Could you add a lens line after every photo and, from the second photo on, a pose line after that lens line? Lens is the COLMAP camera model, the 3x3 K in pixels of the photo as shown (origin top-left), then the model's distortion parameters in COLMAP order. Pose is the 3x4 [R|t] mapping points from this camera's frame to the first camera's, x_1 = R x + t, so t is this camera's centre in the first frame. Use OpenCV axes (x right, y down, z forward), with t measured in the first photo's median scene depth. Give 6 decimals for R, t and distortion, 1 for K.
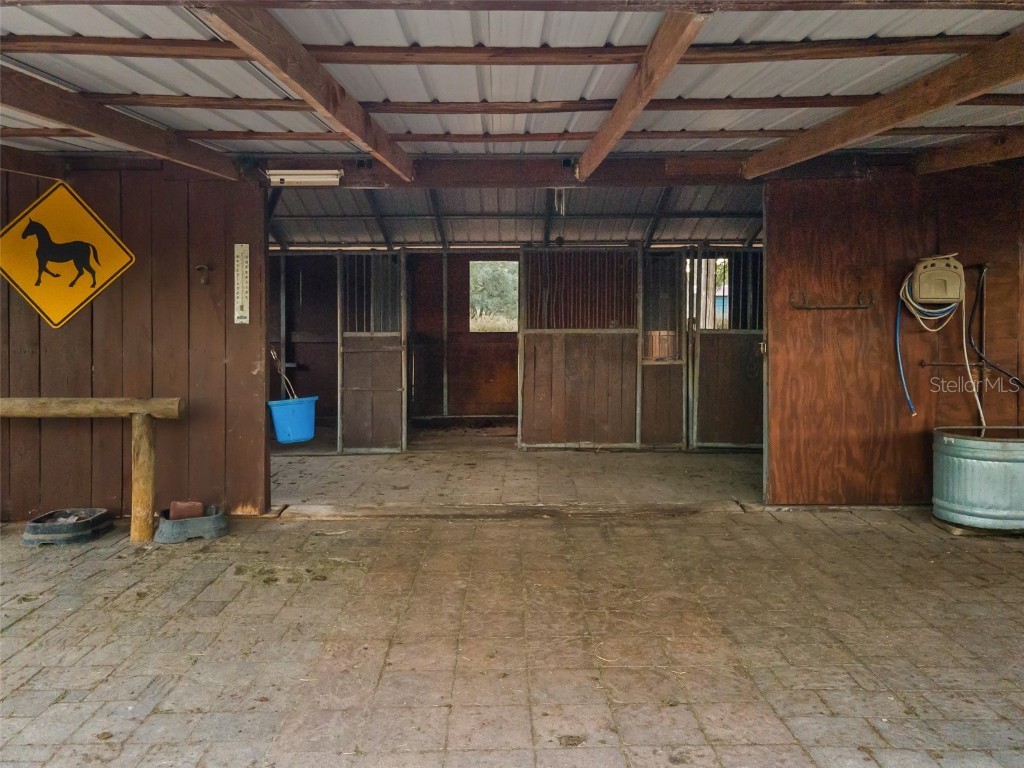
lens RADIAL K [[717.5, 0, 493.1], [0, 717.5, 395.2], [0, 0, 1]] dist [0.023636, 0.012087]
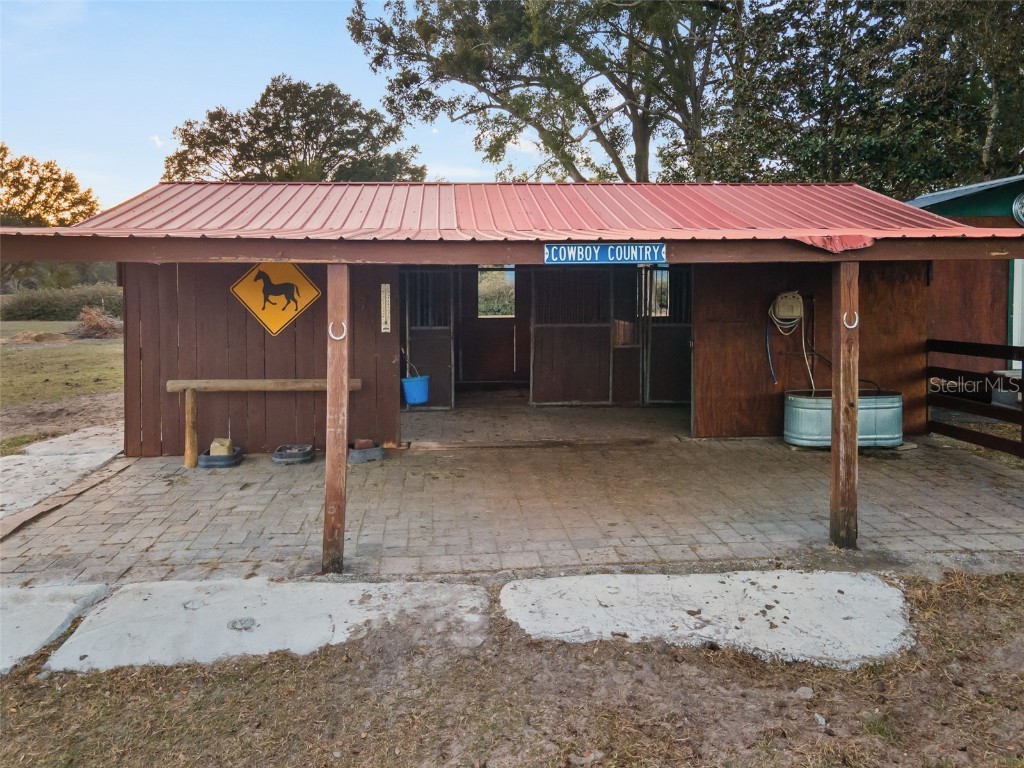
lens RADIAL K [[717.5, 0, 511.8], [0, 717.5, 383.0], [0, 0, 1]] dist [0.023636, 0.012087]
pose [[0.994057, -0.008491, 0.108530, -0.227636], [0.003816, 0.999059, 0.043209, -0.050278], [-0.108794, -0.042538, 0.993154, -0.631149]]
